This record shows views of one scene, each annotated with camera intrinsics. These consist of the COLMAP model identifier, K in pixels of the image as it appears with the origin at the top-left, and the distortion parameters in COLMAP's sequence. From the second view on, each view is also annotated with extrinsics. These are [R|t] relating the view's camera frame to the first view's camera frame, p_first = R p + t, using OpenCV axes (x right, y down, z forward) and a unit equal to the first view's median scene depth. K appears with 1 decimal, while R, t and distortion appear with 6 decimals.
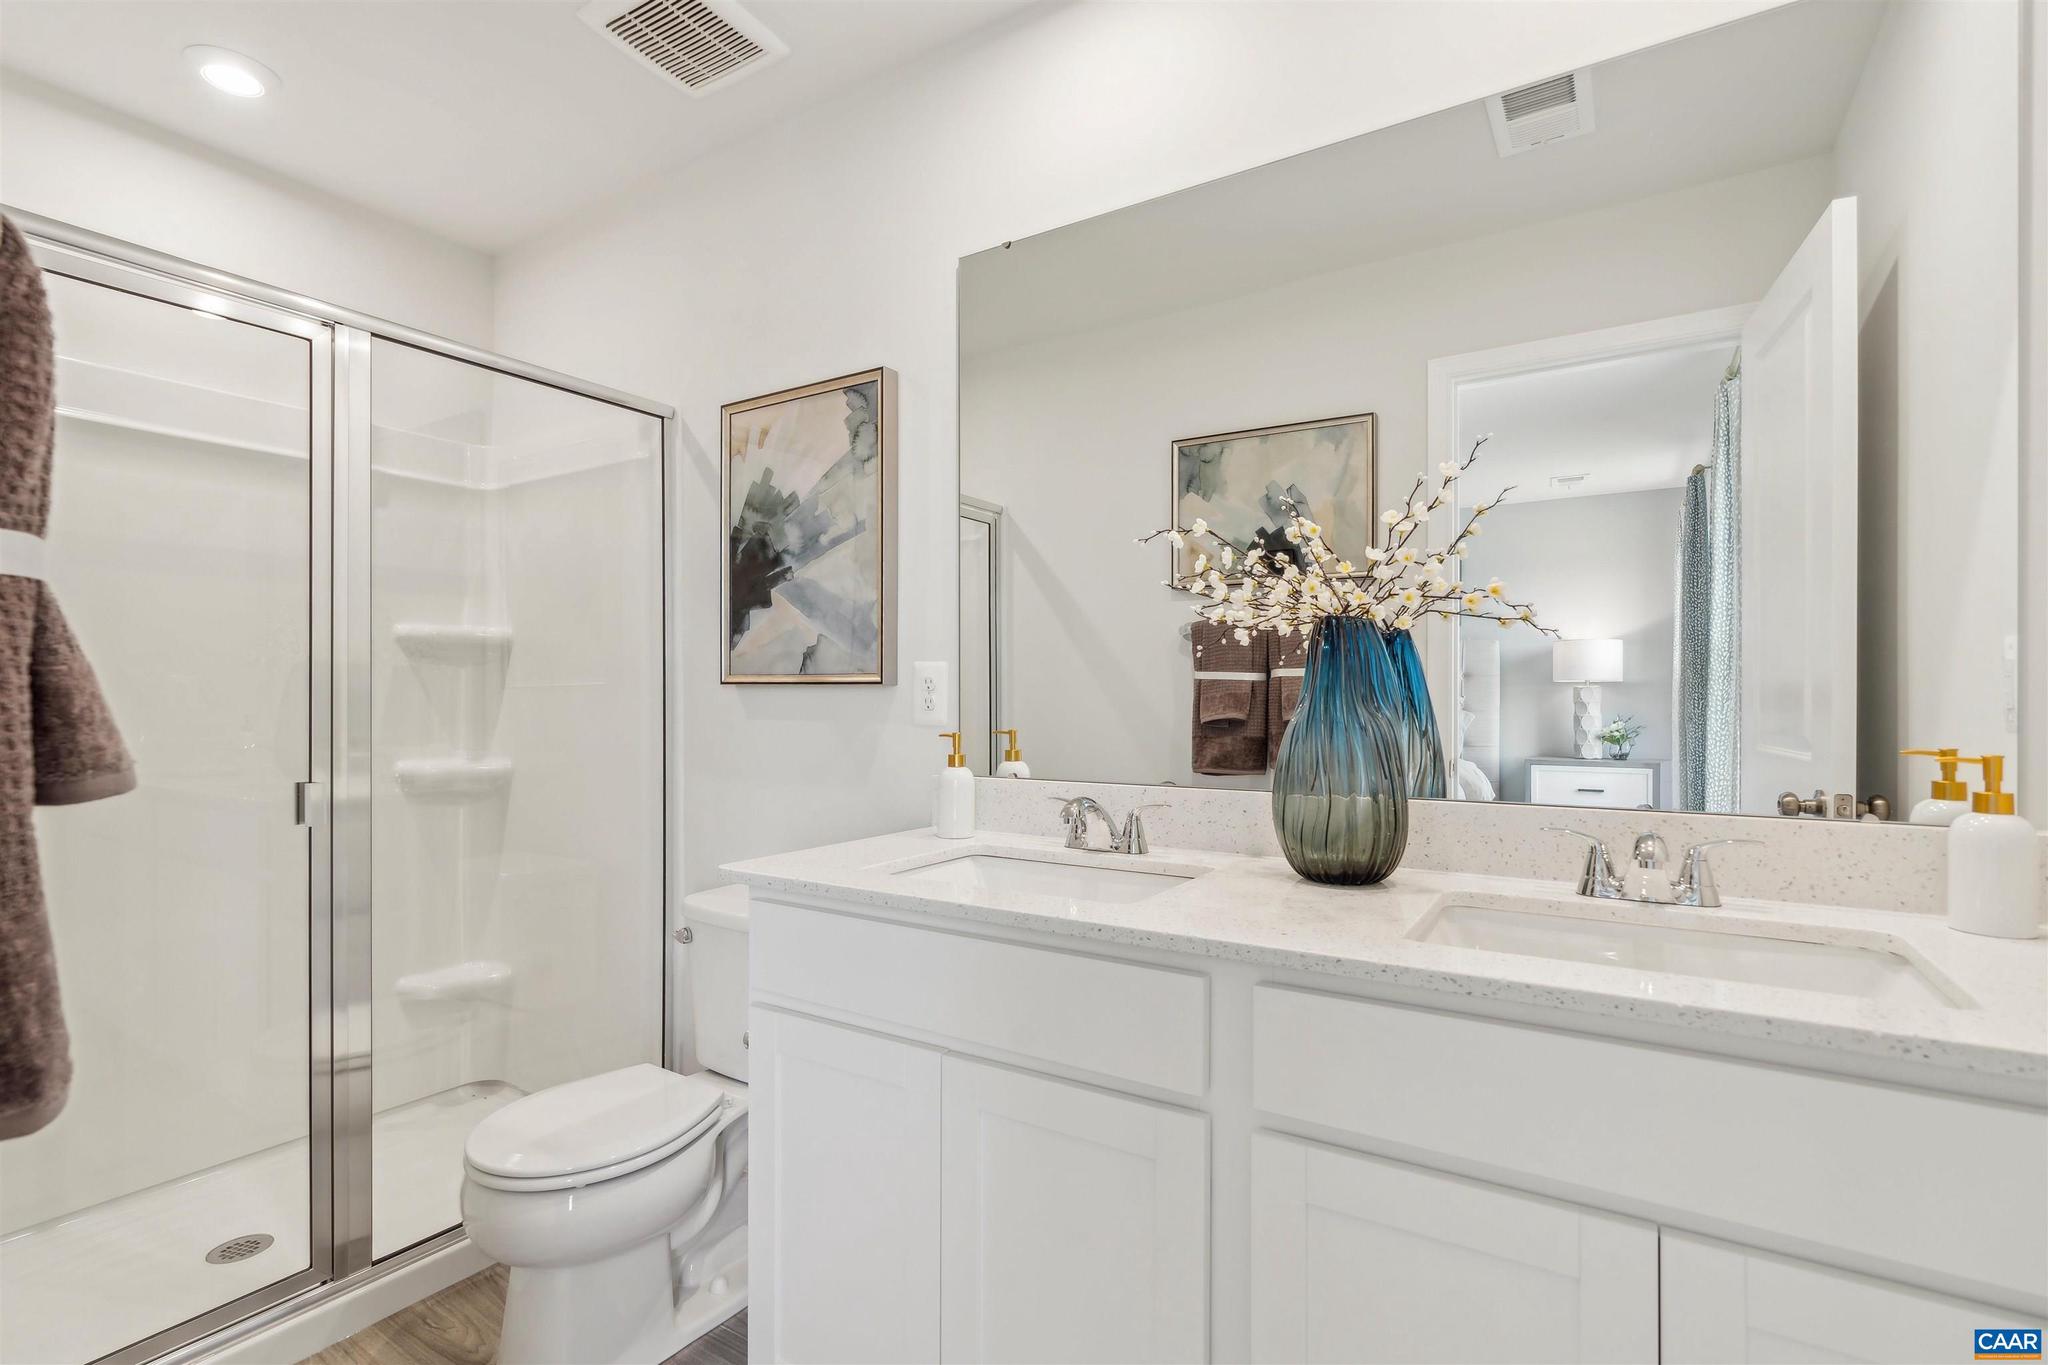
lens RADIAL K [[952.1, 0, 1024.7], [0, 952.1, 693.1], [0, 0, 1]] dist [0.022388, -0.002452]
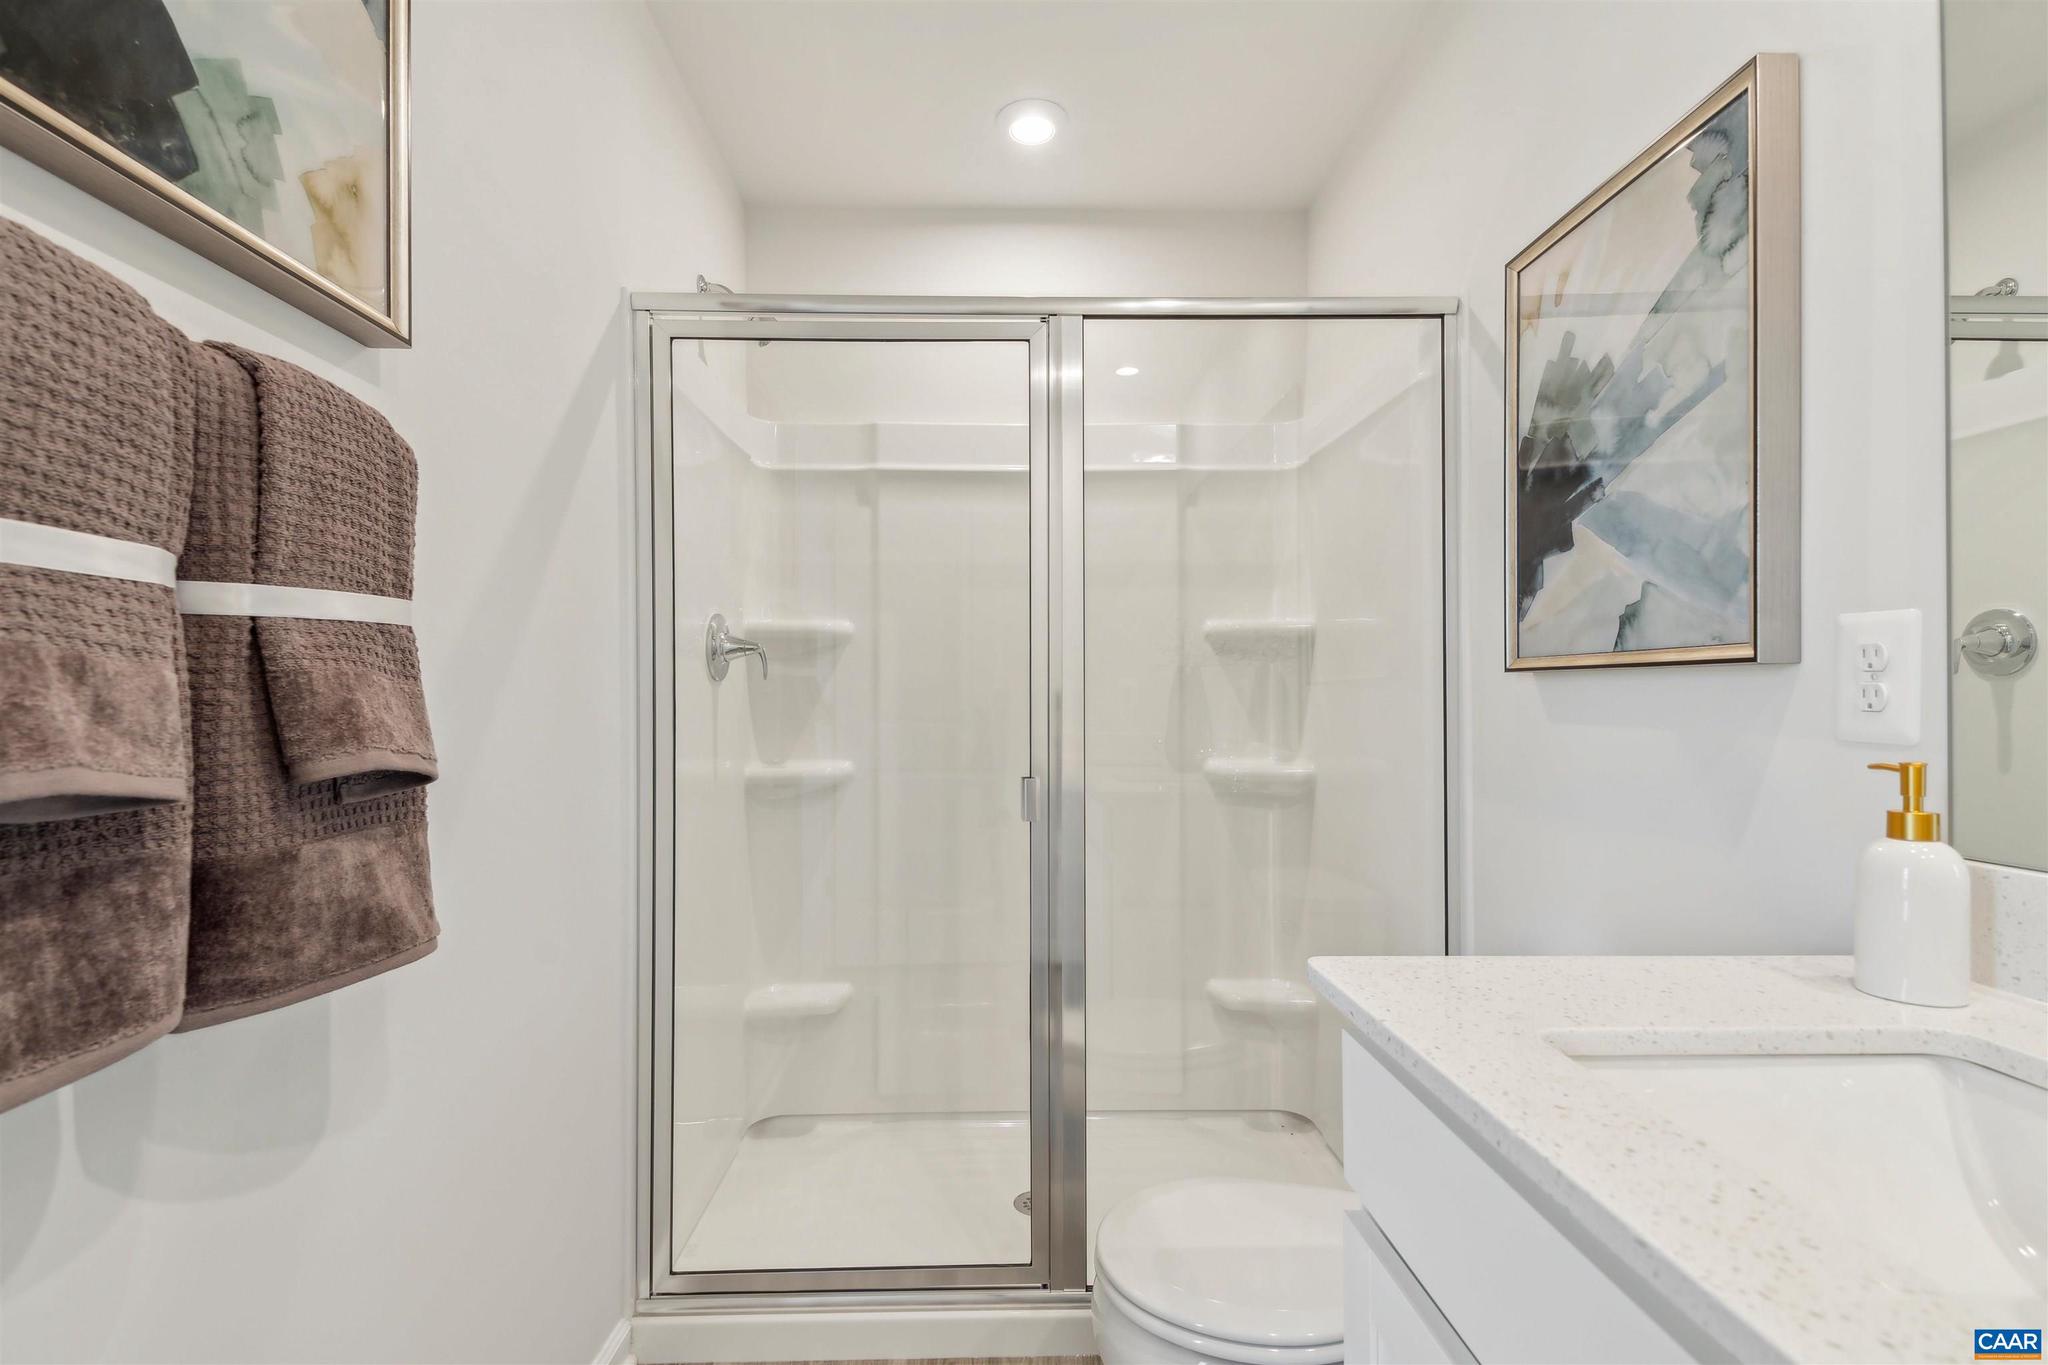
lens RADIAL K [[952.1, 0, 1017.1], [0, 952.1, 696.1], [0, 0, 1]] dist [0.022388, -0.002452]
pose [[0.557409, -0.006049, -0.830216, 0.060530], [0.008845, 0.999960, -0.001348, 0.006317], [0.830191, -0.006591, 0.557440, 0.340496]]
